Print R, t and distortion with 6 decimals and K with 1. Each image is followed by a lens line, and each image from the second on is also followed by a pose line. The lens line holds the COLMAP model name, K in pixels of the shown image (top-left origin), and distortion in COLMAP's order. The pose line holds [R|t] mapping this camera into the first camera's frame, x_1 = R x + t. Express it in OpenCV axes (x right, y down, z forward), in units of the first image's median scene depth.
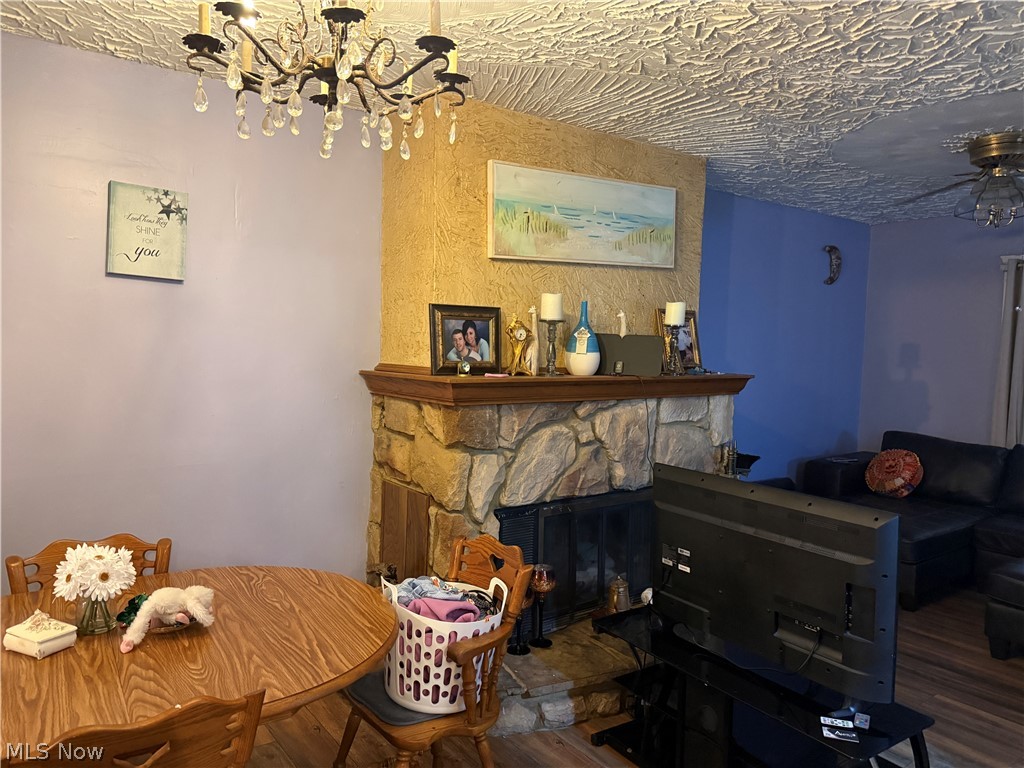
lens RADIAL K [[733.1, 0, 515.2], [0, 733.1, 382.7], [0, 0, 1]] dist [0.038592, -0.026299]
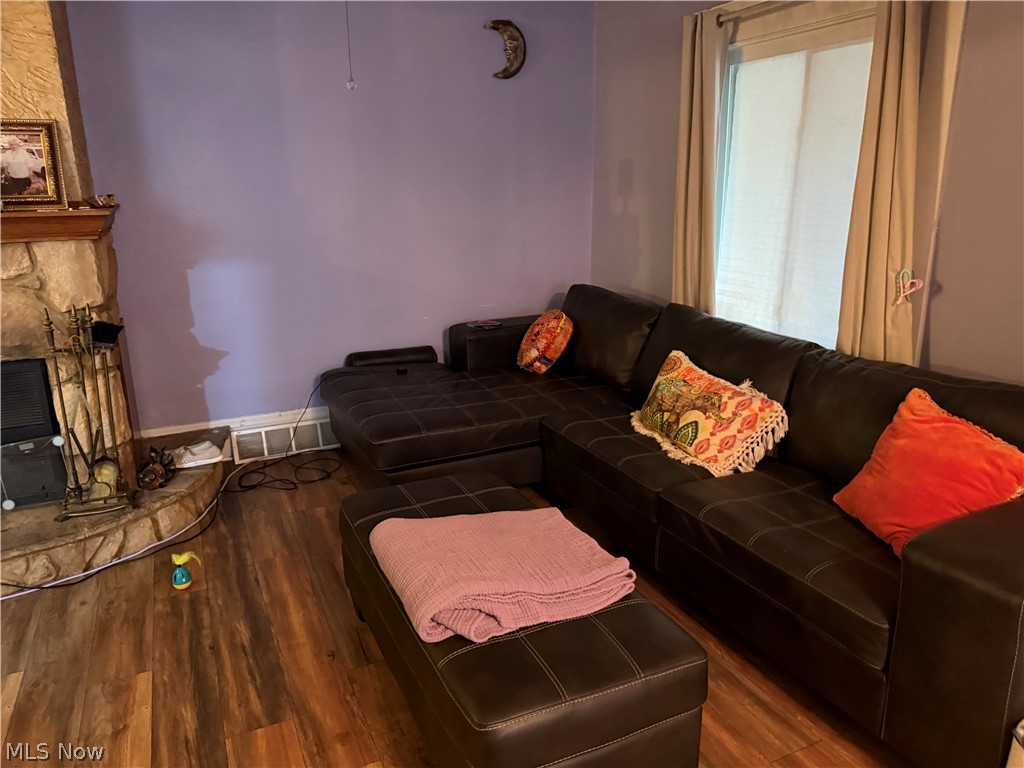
lens RADIAL K [[733.1, 0, 514.9], [0, 733.1, 380.4], [0, 0, 1]] dist [0.038592, -0.026299]
pose [[0.977101, 0.017693, -0.212041, 0.647153], [0.025638, 0.979487, 0.199872, 0.012618], [0.211228, -0.200731, 0.956603, 0.282672]]
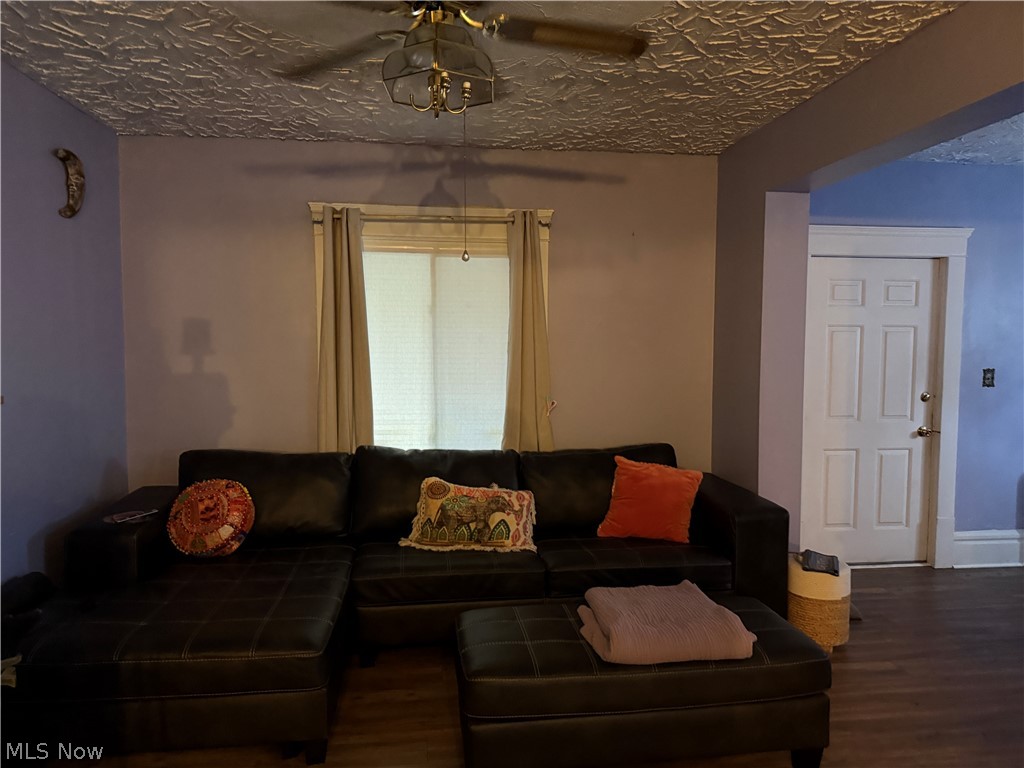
lens RADIAL K [[733.1, 0, 520.5], [0, 733.1, 374.7], [0, 0, 1]] dist [0.038592, -0.026299]
pose [[0.489626, -0.075149, 0.868688, 0.092491], [0.062971, 0.996725, 0.050733, -0.019251], [-0.869656, 0.029862, 0.492755, 0.446685]]
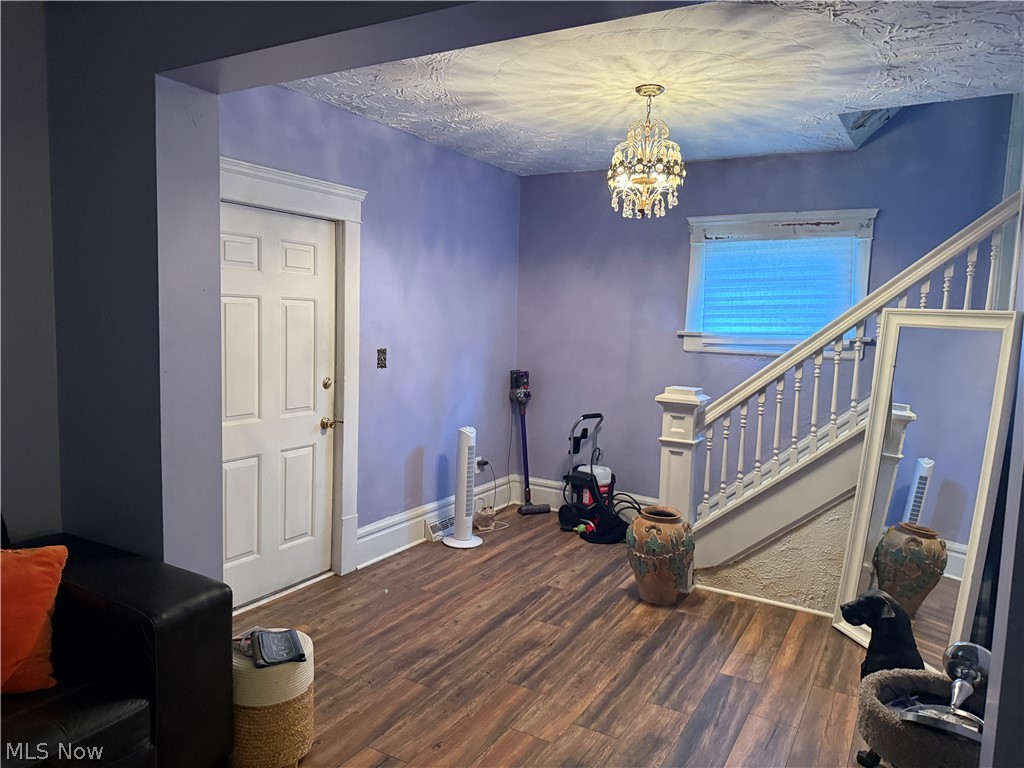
lens RADIAL K [[733.1, 0, 515.6], [0, 733.1, 384.8], [0, 0, 1]] dist [0.038592, -0.026299]
pose [[-0.373061, -0.131920, 0.918380, 0.338476], [0.016052, 0.988774, 0.148553, -0.024937], [-0.927668, 0.070161, -0.366756, 0.564105]]
